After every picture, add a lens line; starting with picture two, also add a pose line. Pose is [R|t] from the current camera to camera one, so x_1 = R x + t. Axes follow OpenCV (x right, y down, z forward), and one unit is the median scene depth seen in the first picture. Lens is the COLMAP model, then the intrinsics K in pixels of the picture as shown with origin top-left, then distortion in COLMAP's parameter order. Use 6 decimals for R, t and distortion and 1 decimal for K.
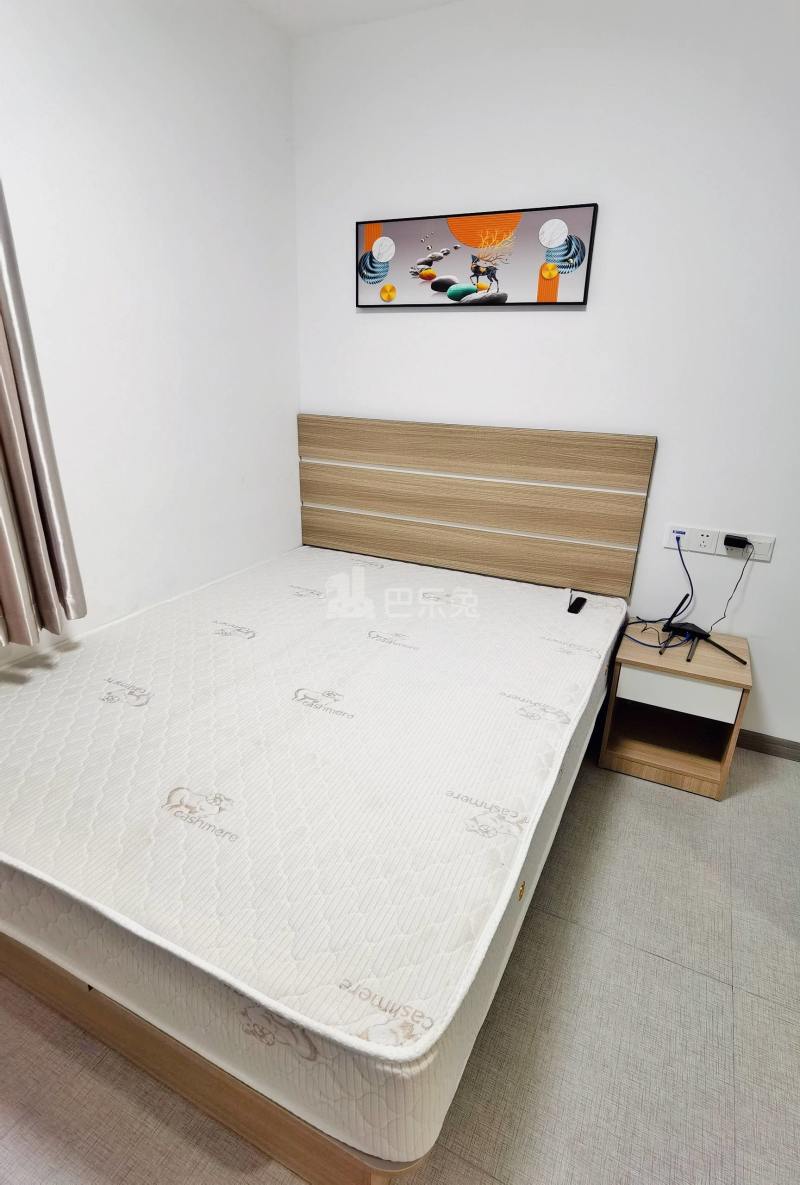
lens RADIAL K [[612.1, 0, 400.7], [0, 612.1, 599.7], [0, 0, 1]] dist [0.000343, 0.002916]
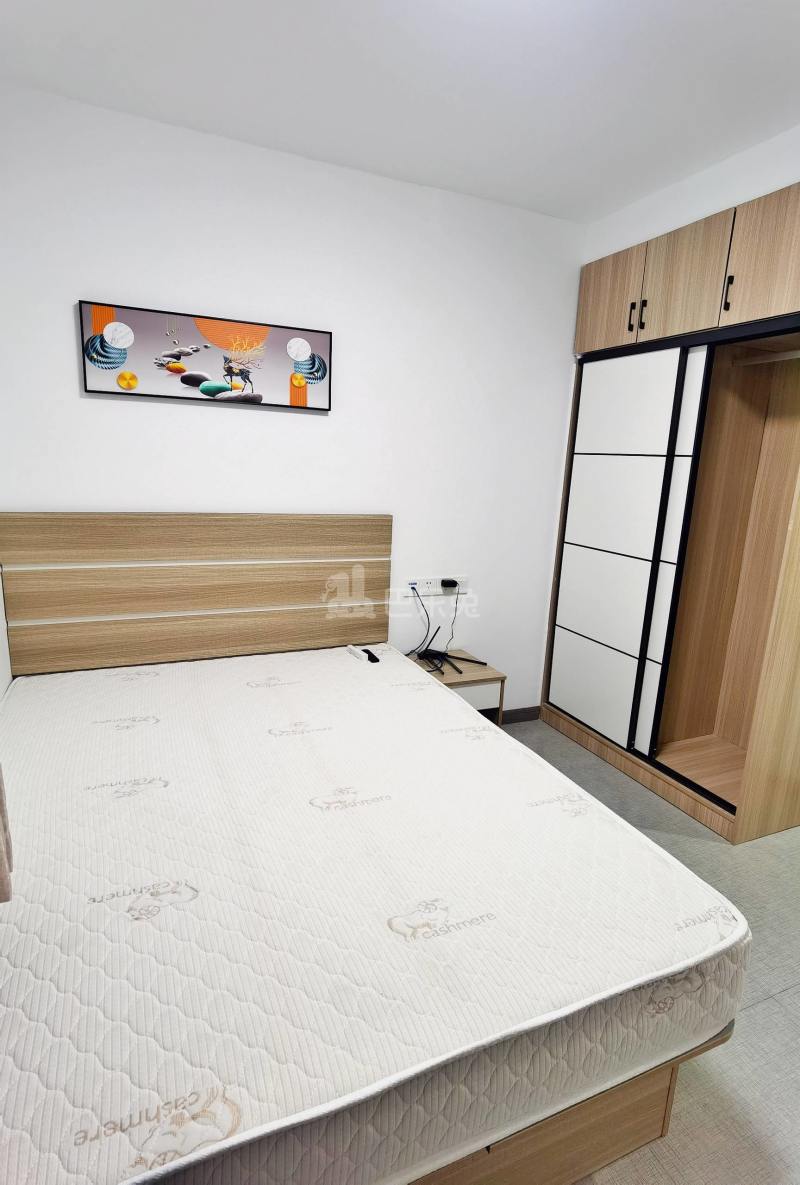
lens RADIAL K [[612.1, 0, 398.7], [0, 612.1, 595.6], [0, 0, 1]] dist [0.000343, 0.002916]
pose [[0.648556, -0.167383, 0.742534, -0.517046], [0.246451, 0.969150, 0.003208, -0.092051], [-0.720164, 0.180918, 0.669800, 0.150977]]
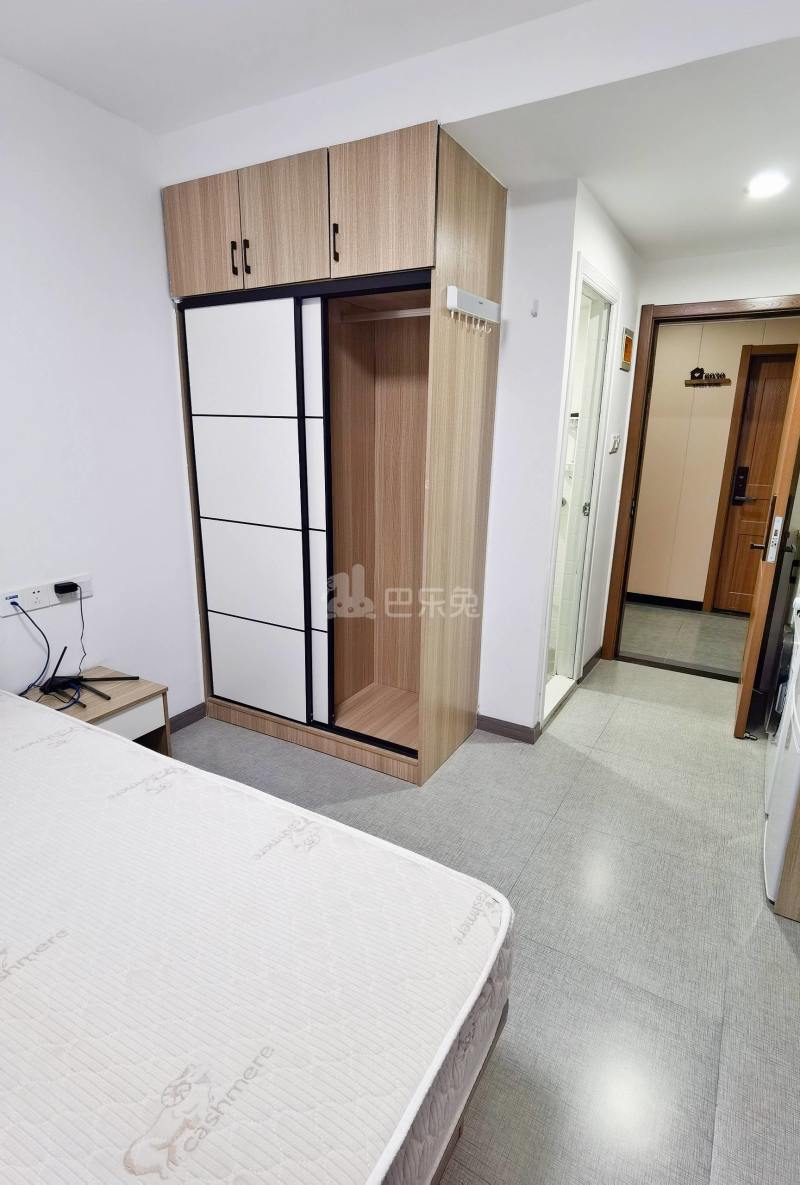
lens RADIAL K [[612.1, 0, 400.3], [0, 612.1, 596.0], [0, 0, 1]] dist [0.000343, 0.002916]
pose [[0.072907, -0.292285, 0.953548, -0.409226], [0.343108, 0.905084, 0.251197, -0.139445], [-0.936462, 0.308856, 0.166272, 0.255275]]
